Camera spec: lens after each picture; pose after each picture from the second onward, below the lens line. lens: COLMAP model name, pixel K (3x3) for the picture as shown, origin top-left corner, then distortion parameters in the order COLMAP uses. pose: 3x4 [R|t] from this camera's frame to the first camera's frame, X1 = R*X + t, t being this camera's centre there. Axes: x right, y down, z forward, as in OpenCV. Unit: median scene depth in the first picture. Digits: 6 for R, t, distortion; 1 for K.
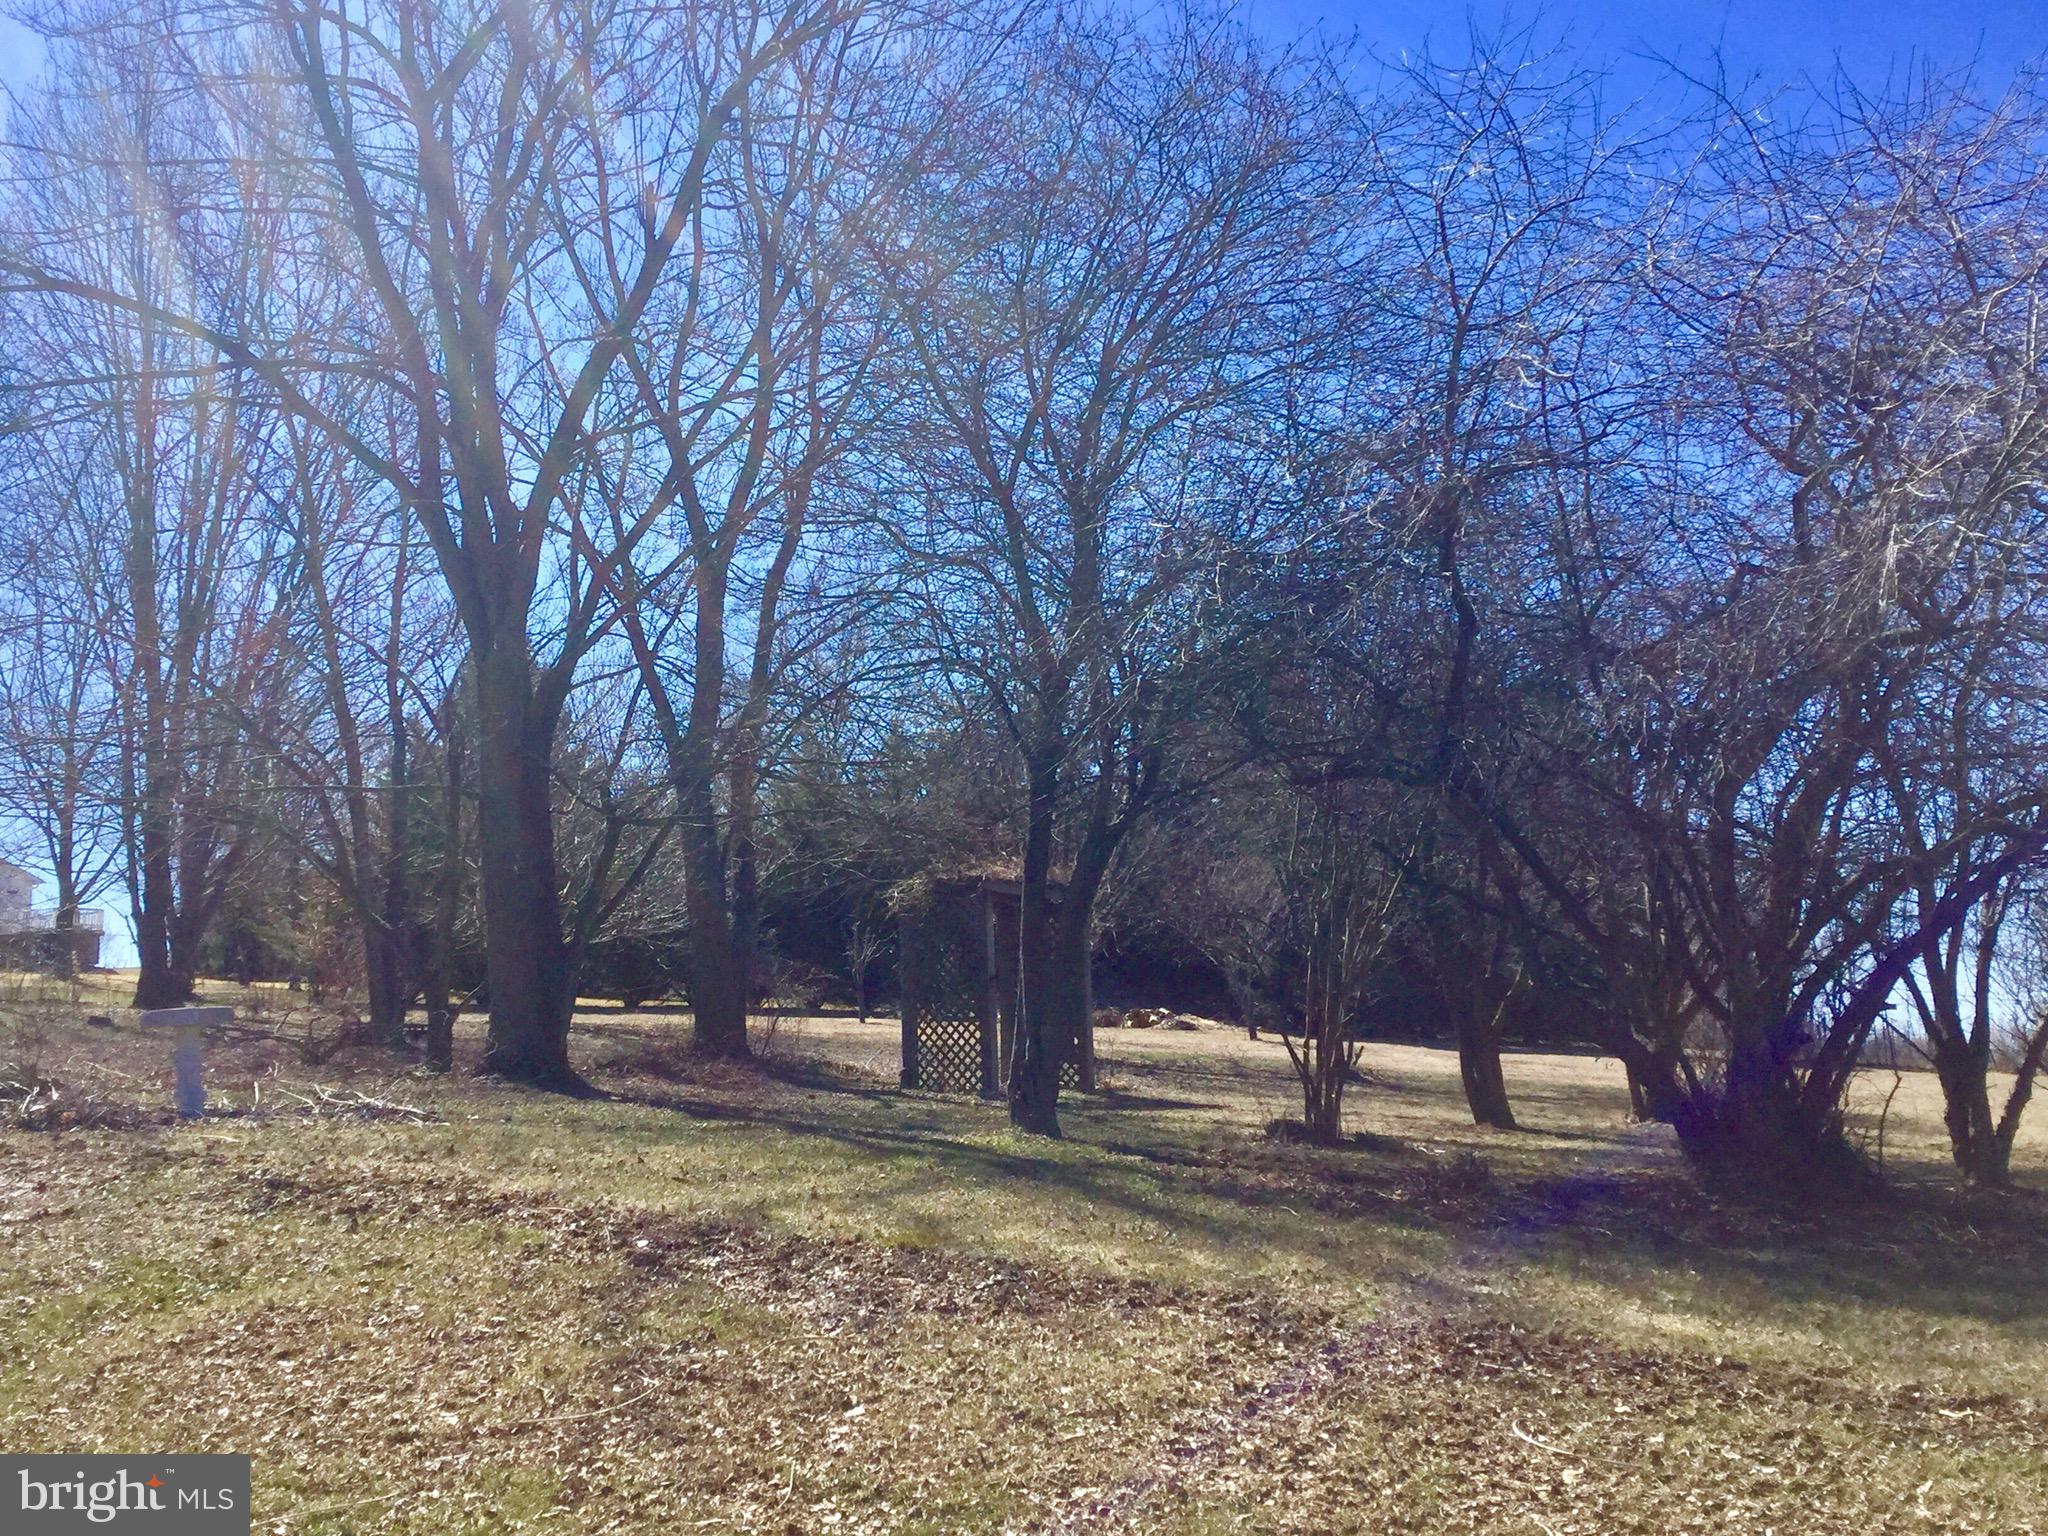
lens RADIAL K [[2202.3, 0, 1024.0], [0, 2202.3, 768.0], [0, 0, 1]] dist [0.119493, -0.263692]
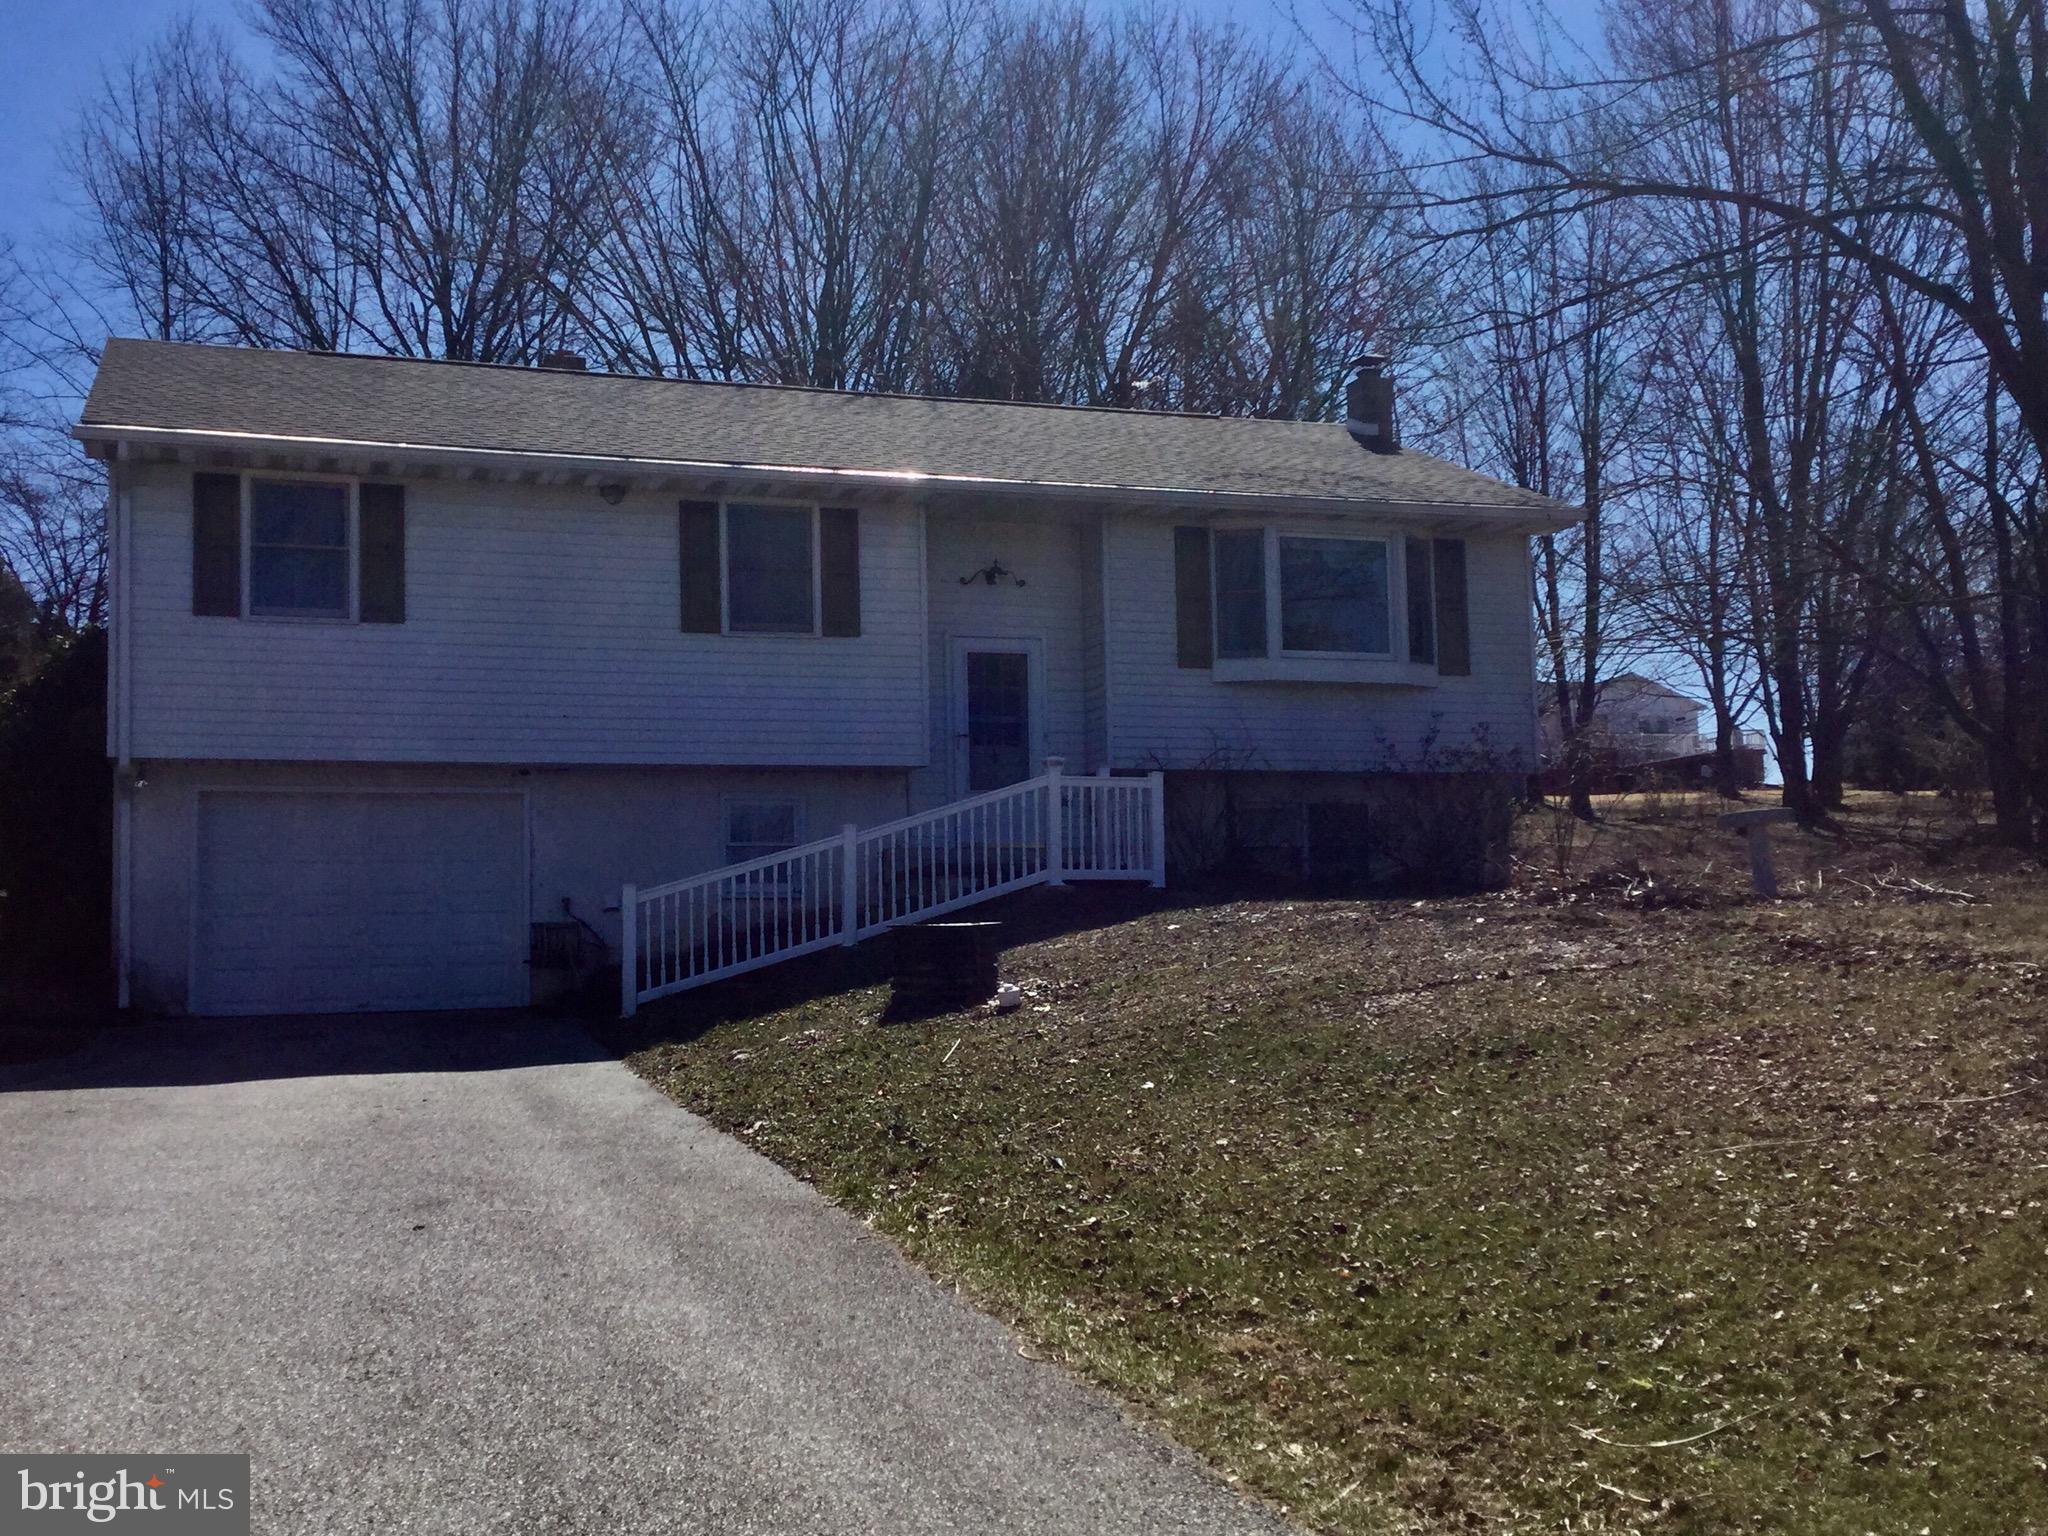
lens RADIAL K [[2202.3, 0, 1024.0], [0, 2202.3, 768.0], [0, 0, 1]] dist [0.119493, -0.263692]
pose [[0.749519, -0.056051, -0.659606, 0.076096], [0.110615, 0.993004, 0.041311, -0.004711], [0.652676, -0.103926, 0.750475, -0.093541]]
